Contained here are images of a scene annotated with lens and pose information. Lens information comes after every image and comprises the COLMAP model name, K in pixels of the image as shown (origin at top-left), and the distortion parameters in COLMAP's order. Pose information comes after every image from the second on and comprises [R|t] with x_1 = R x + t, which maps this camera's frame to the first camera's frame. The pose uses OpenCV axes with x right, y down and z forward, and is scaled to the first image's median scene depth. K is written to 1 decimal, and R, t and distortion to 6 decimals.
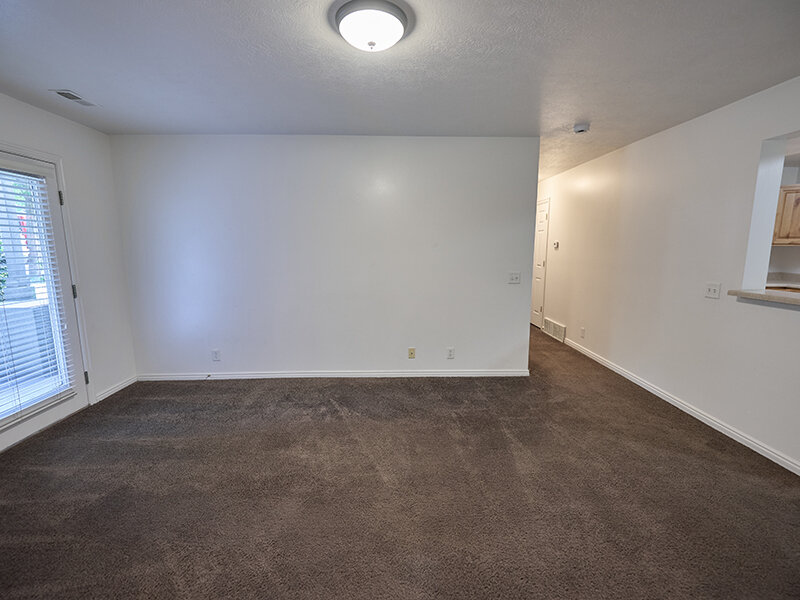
lens RADIAL K [[356.7, 0, 397.1], [0, 356.7, 299.9], [0, 0, 1]] dist [0.000787, 0.000186]
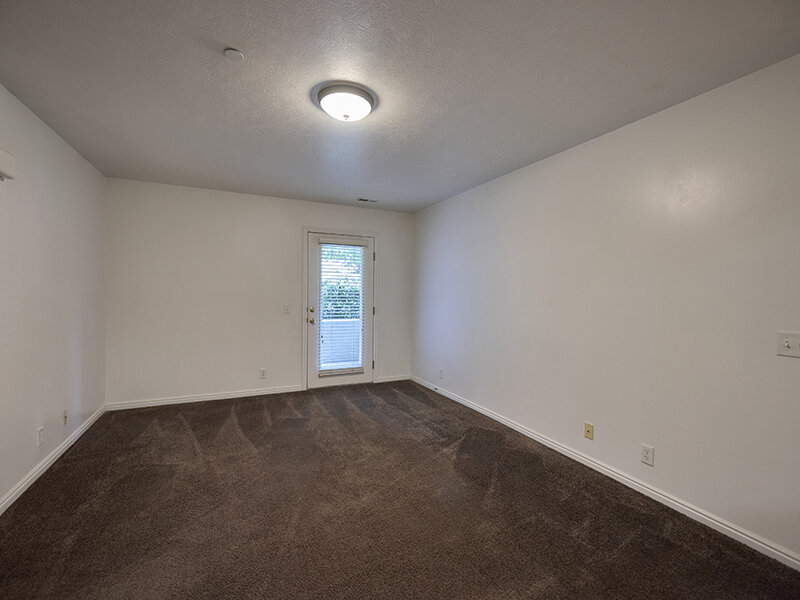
lens RADIAL K [[356.7, 0, 397.1], [0, 356.7, 299.9], [0, 0, 1]] dist [0.000787, 0.000186]
pose [[0.401974, 0.027137, -0.915249, 0.671706], [-0.155185, 0.987120, -0.038888, -0.026016], [0.902405, 0.157665, 0.401008, 0.426431]]
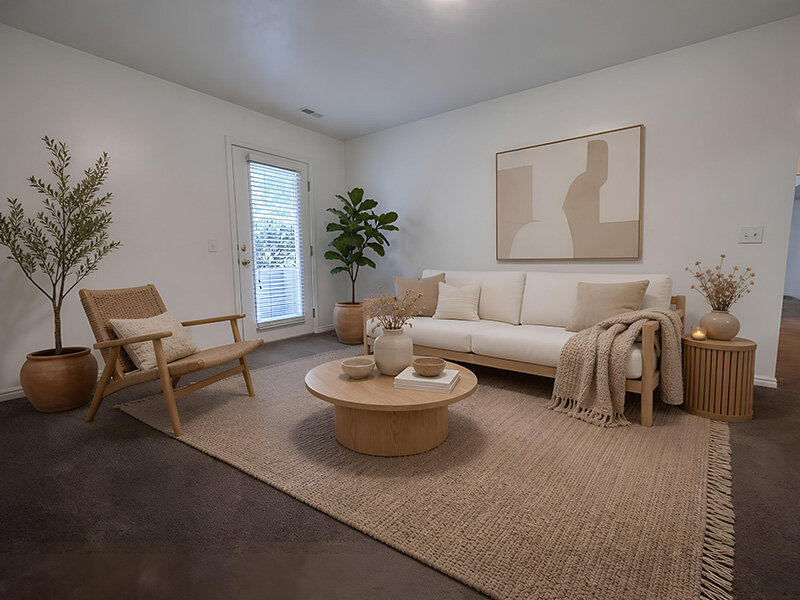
lens RADIAL K [[361.1, 0, 402.1], [0, 361.1, 297.5], [0, 0, 1]] dist [0.000610, 0.000018]
pose [[0.784355, 0.062157, -0.617190, 0.299605], [-0.087786, 0.996076, -0.011249, 0.149863], [0.614069, 0.063004, 0.786733, 0.091131]]
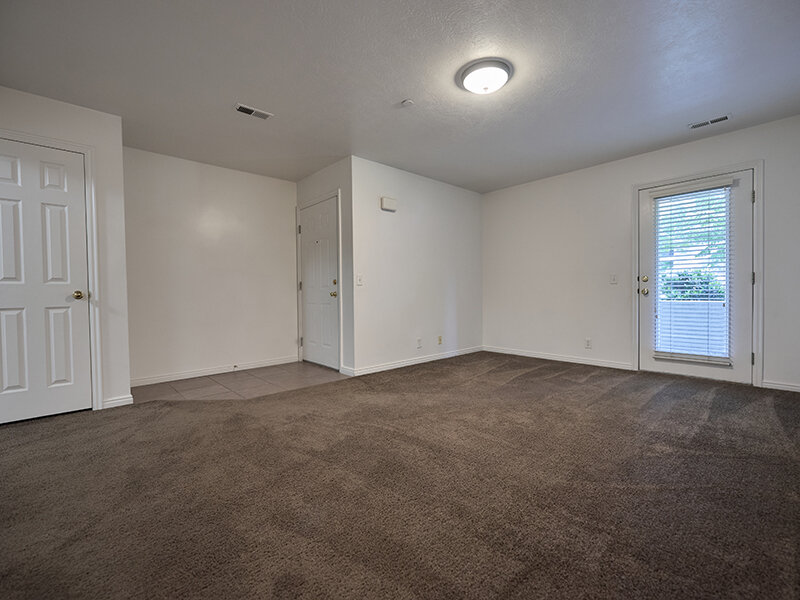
lens RADIAL K [[356.7, 0, 397.1], [0, 356.7, 299.9], [0, 0, 1]] dist [0.000787, 0.000186]
pose [[-0.760432, 0.022661, -0.649022, 0.676471], [-0.089390, 0.986226, 0.139169, -0.011843], [0.643236, 0.163844, -0.747932, 1.140835]]
